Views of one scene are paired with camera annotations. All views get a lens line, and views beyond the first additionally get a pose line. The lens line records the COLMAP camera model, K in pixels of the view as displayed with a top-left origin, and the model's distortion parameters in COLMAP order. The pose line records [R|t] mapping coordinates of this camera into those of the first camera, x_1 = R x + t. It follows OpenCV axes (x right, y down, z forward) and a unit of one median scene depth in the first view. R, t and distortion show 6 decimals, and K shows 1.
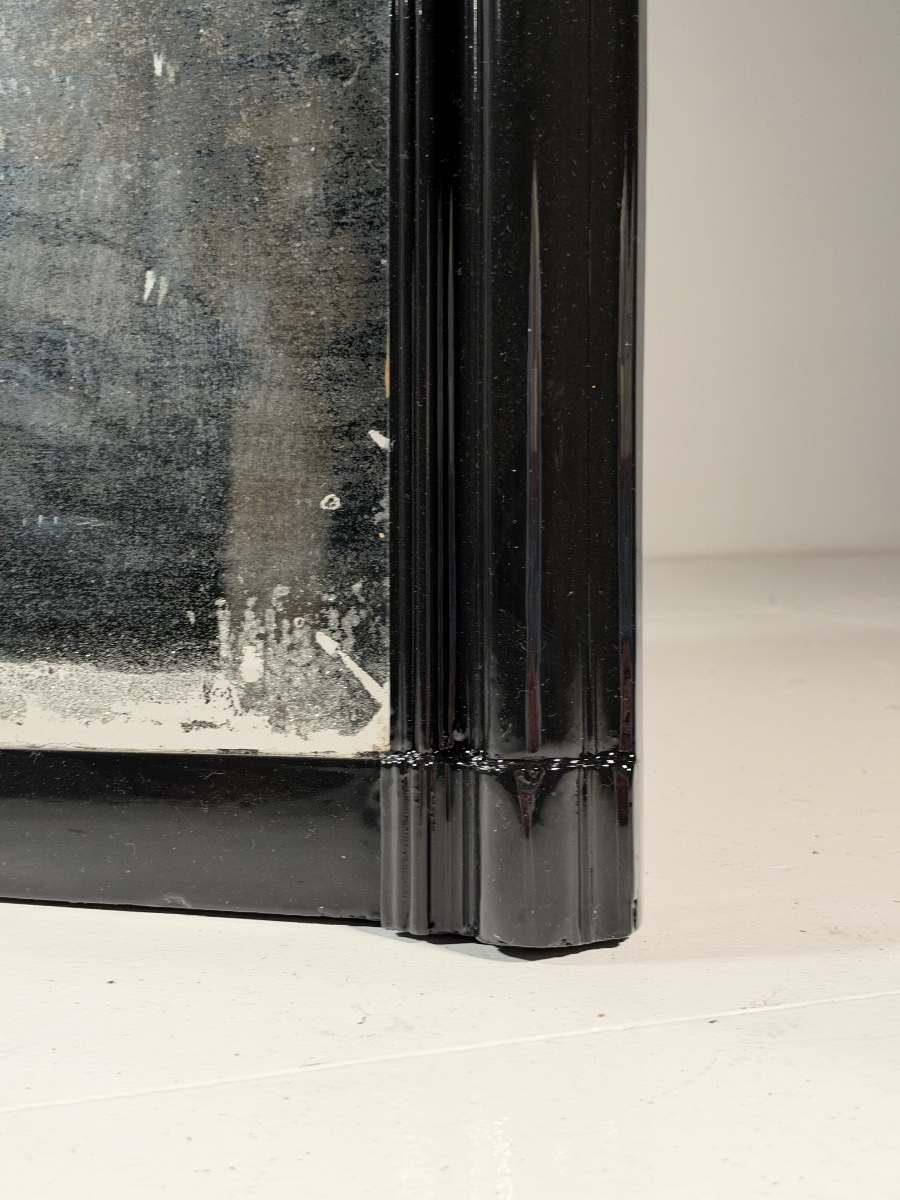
lens RADIAL K [[1530.2, 0, 448.9], [0, 1530.2, 598.6], [0, 0, 1]] dist [0.139361, 0.000000]
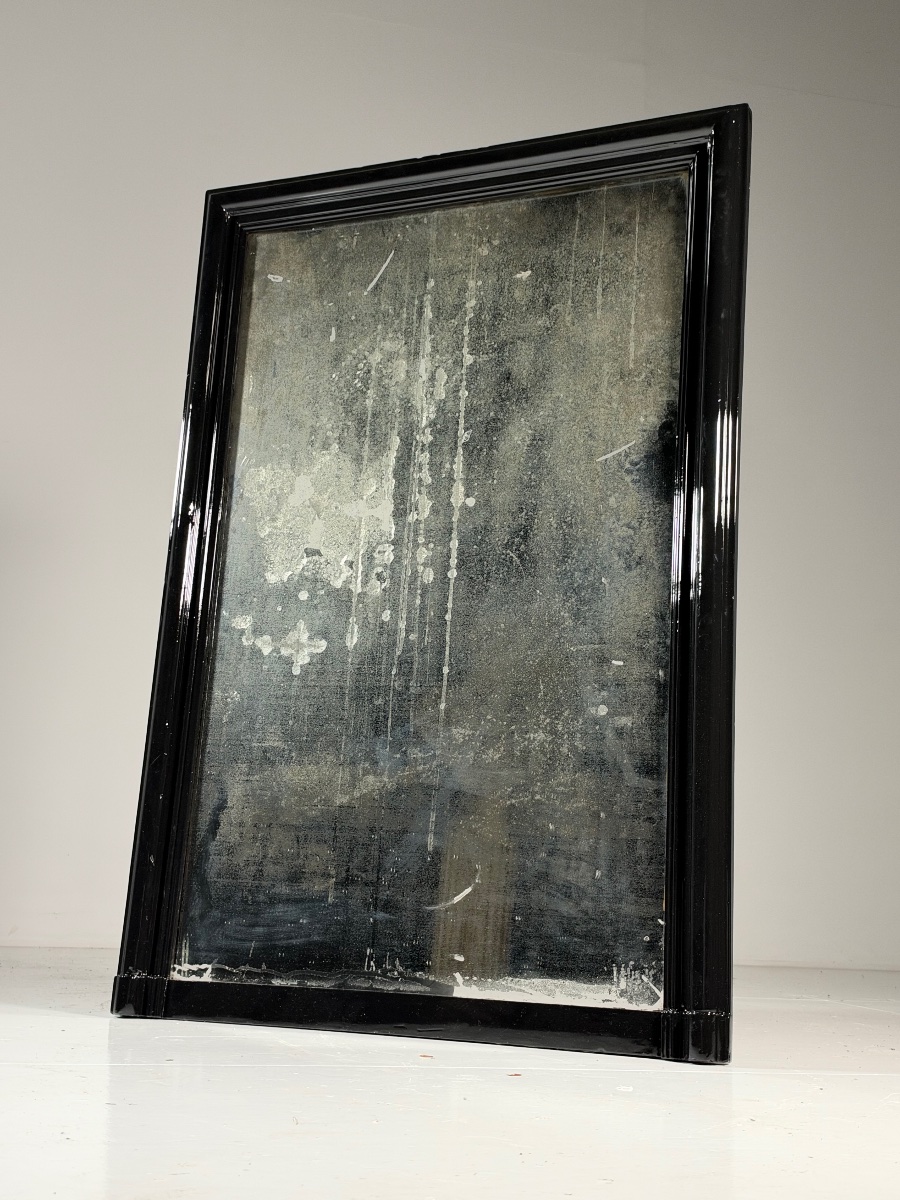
lens RADIAL K [[1530.2, 0, 448.8], [0, 1530.2, 596.6], [0, 0, 1]] dist [0.139361, 0.000000]
pose [[0.993319, 0.033967, -0.110289, -0.165914], [-0.061116, 0.965512, -0.253085, 0.109558], [0.097888, 0.258134, 0.961137, -2.762656]]
